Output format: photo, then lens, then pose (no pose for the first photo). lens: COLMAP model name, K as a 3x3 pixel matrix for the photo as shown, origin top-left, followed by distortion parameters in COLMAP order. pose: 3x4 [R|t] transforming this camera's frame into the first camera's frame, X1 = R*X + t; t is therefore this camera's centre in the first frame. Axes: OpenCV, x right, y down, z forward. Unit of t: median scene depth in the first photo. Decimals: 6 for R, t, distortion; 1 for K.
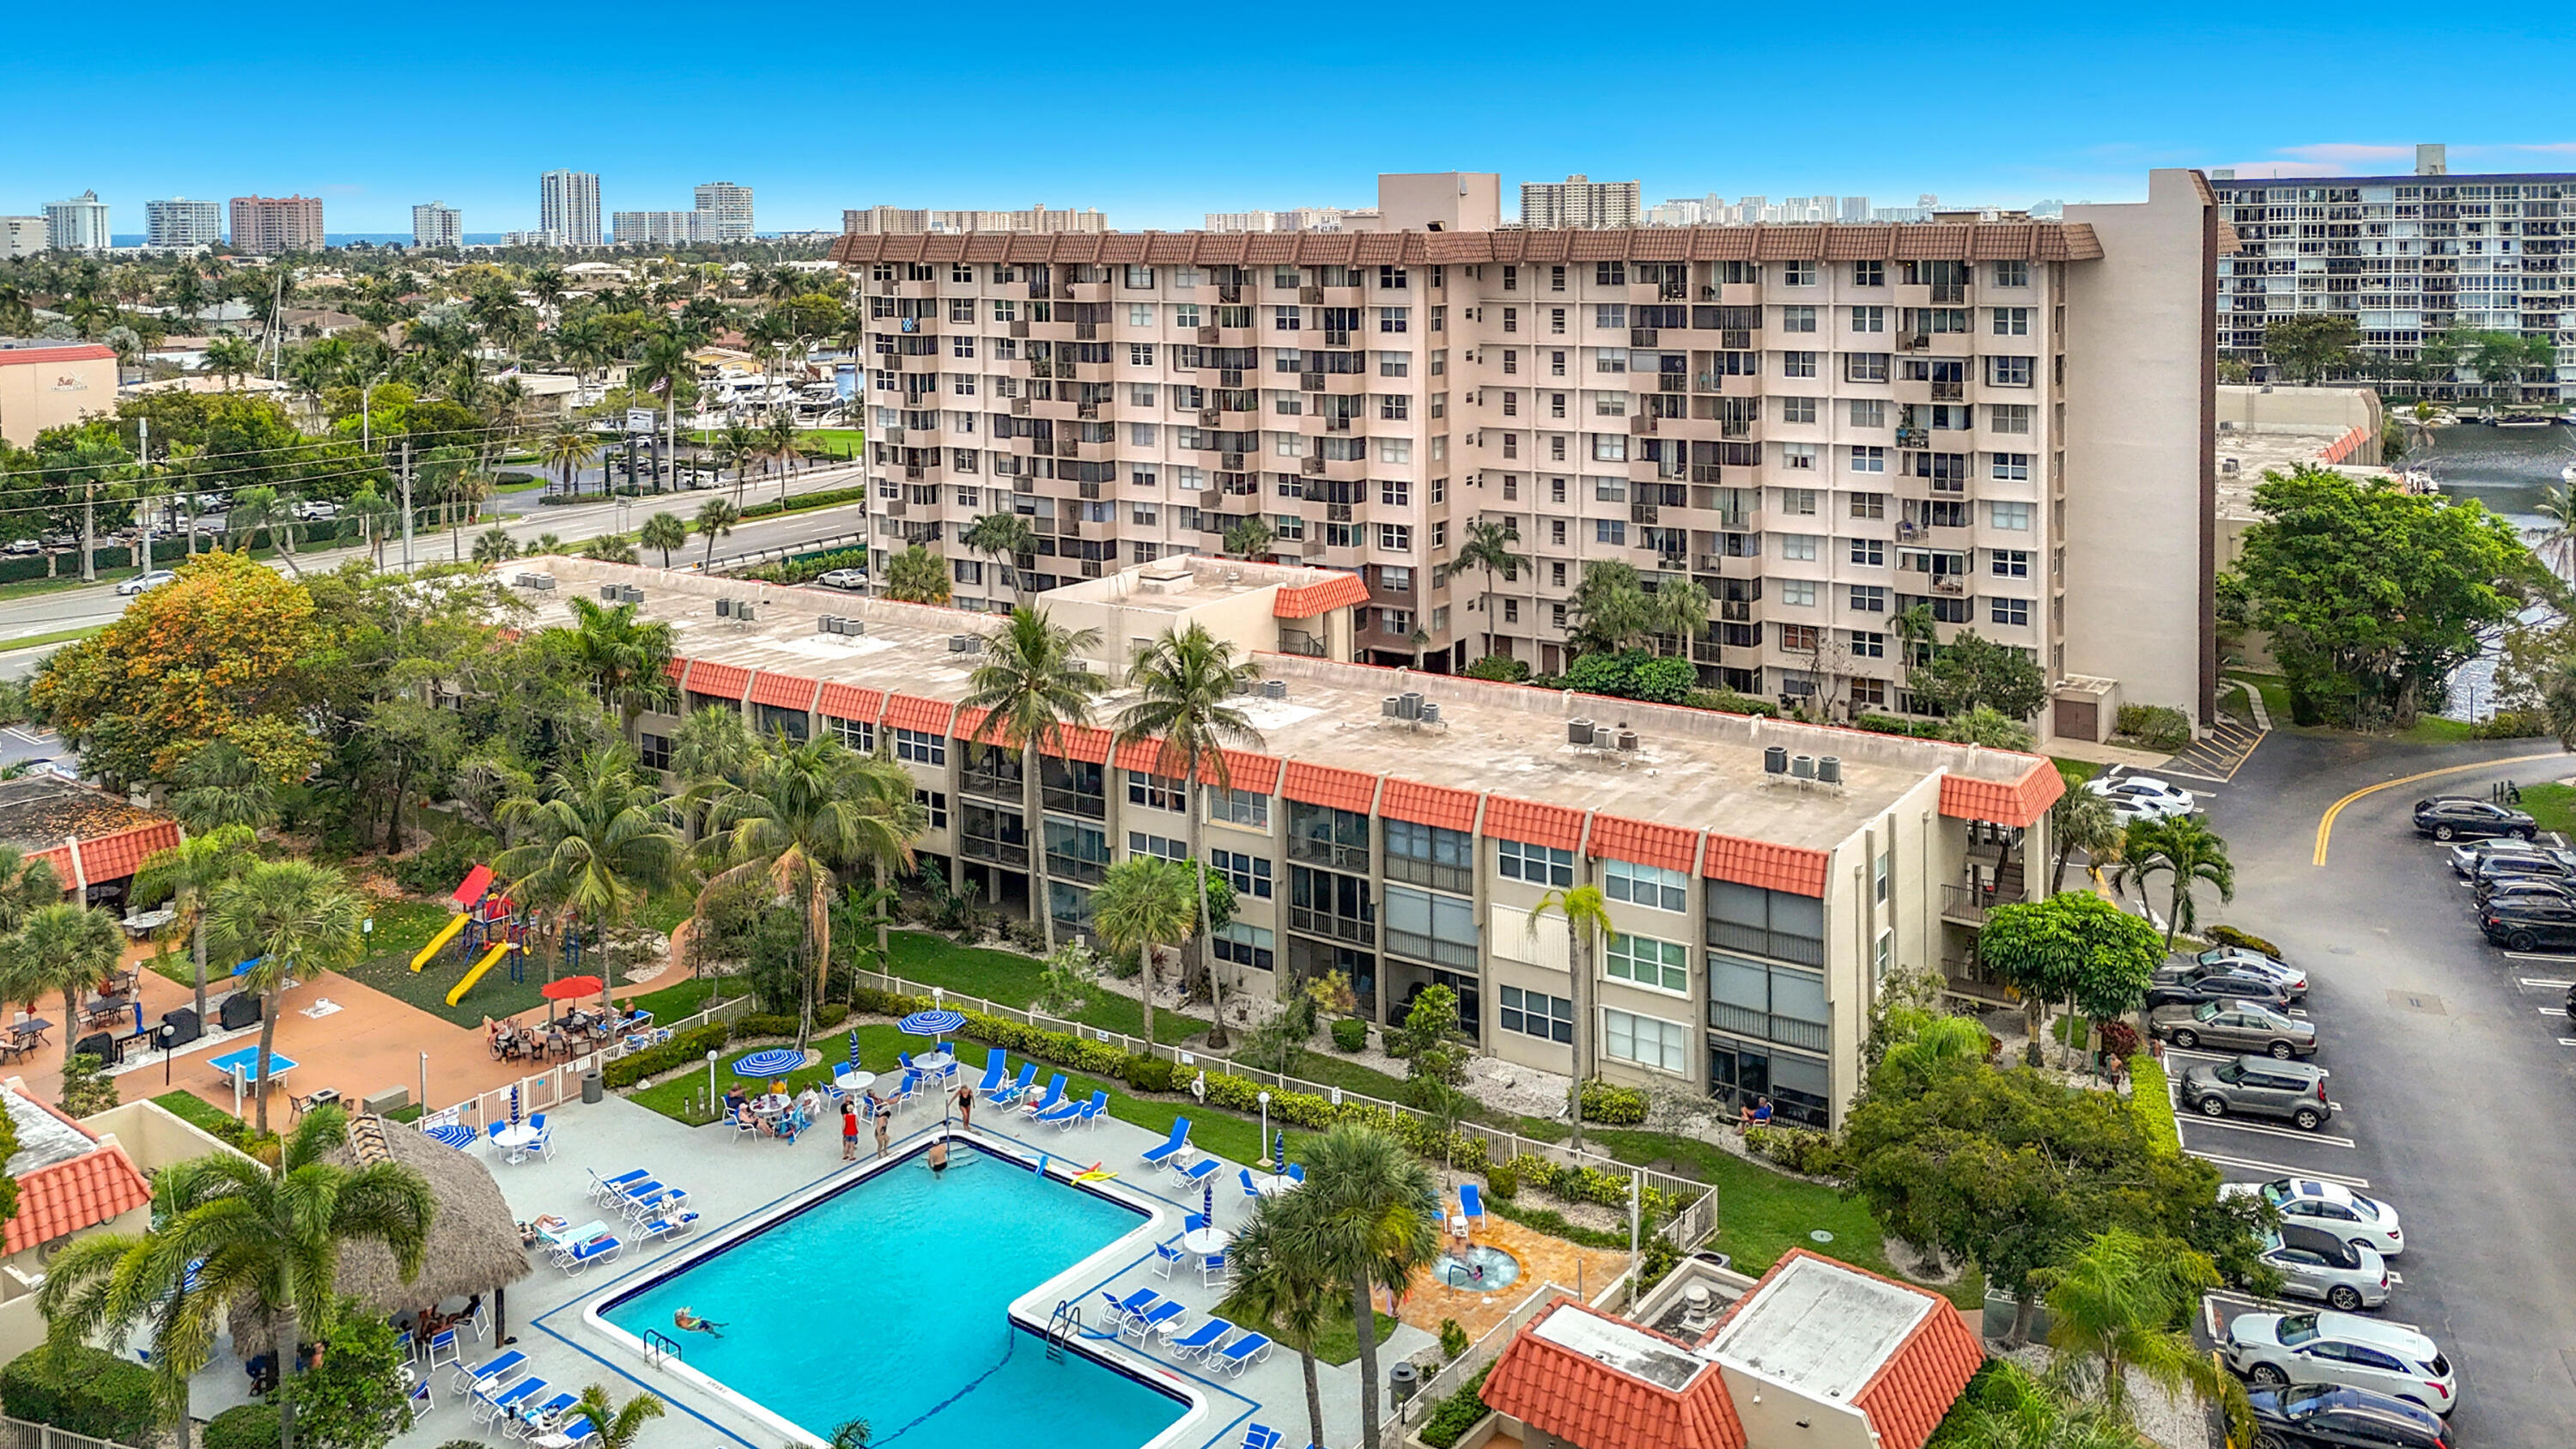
lens RADIAL K [[1917.5, 0, 1334.8], [0, 1917.5, 540.6], [0, 0, 1]] dist [0.075008, -0.062171]
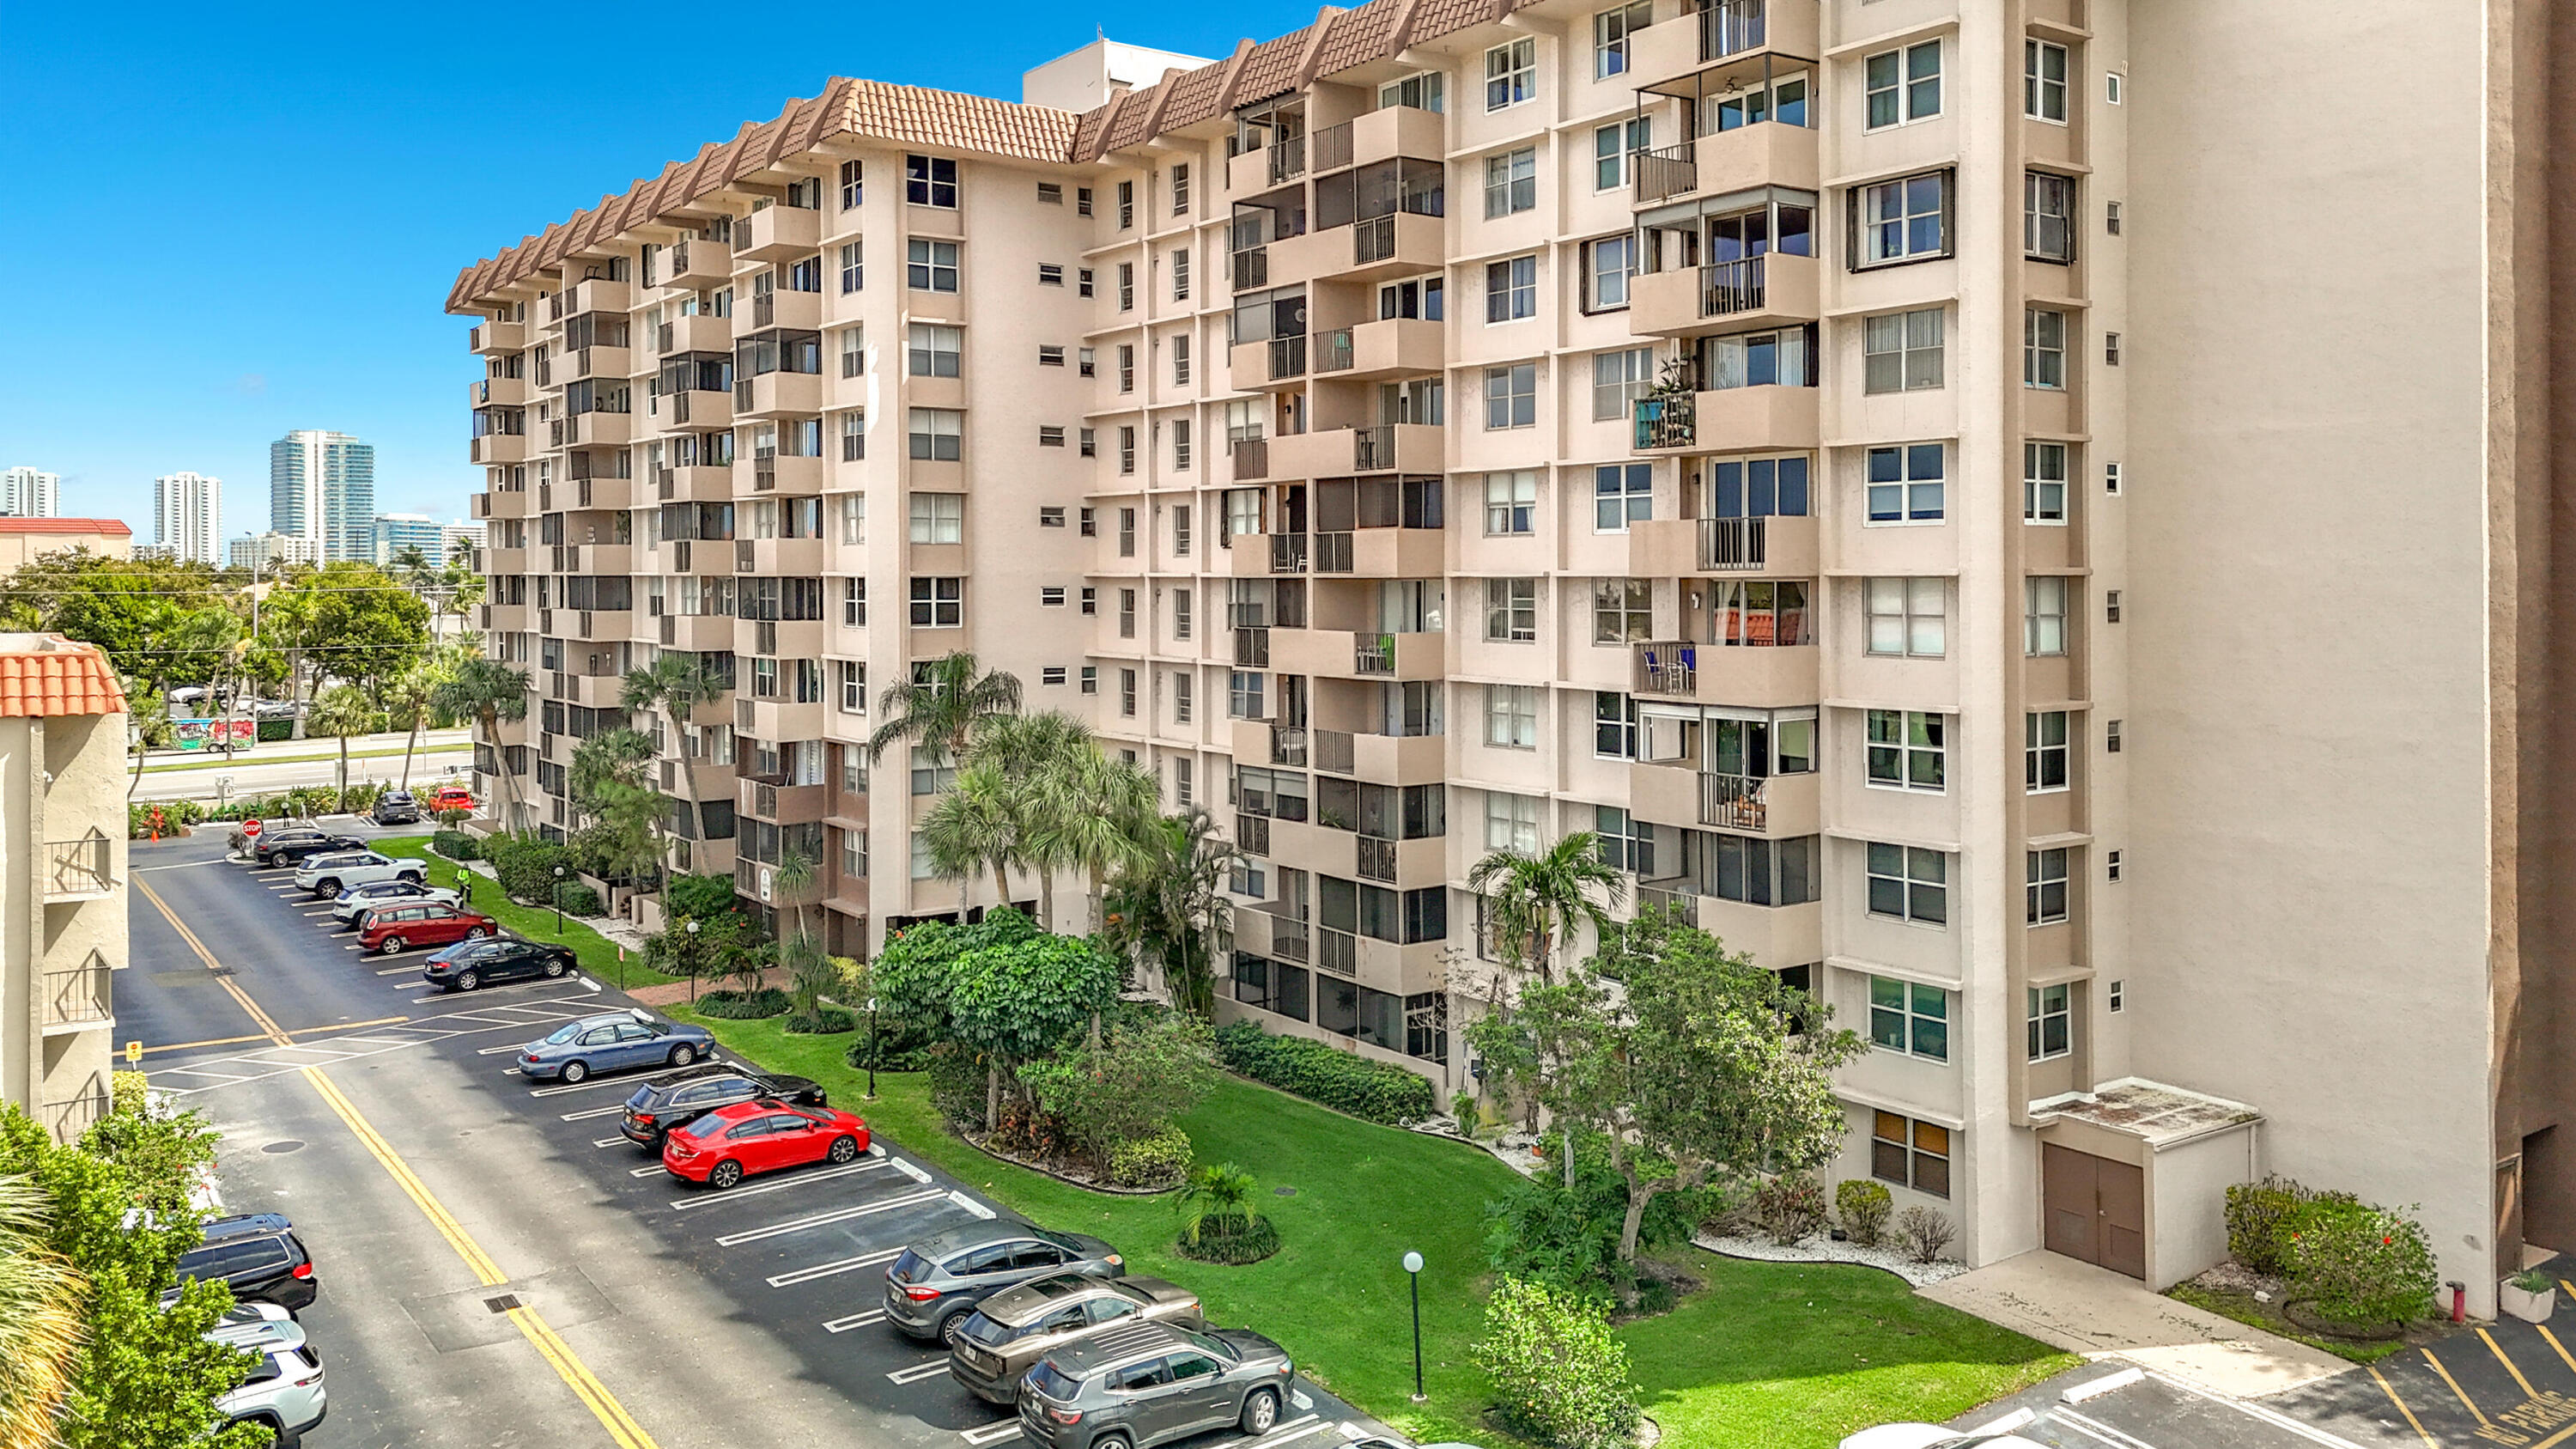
lens RADIAL K [[1917.5, 0, 1342.0], [0, 1917.5, 689.5], [0, 0, 1]] dist [0.075008, -0.062171]
pose [[0.936669, 0.026977, -0.349176, 0.366520], [-0.058736, 0.995007, -0.080688, 0.035485], [0.345256, 0.096087, 0.933577, 0.606439]]
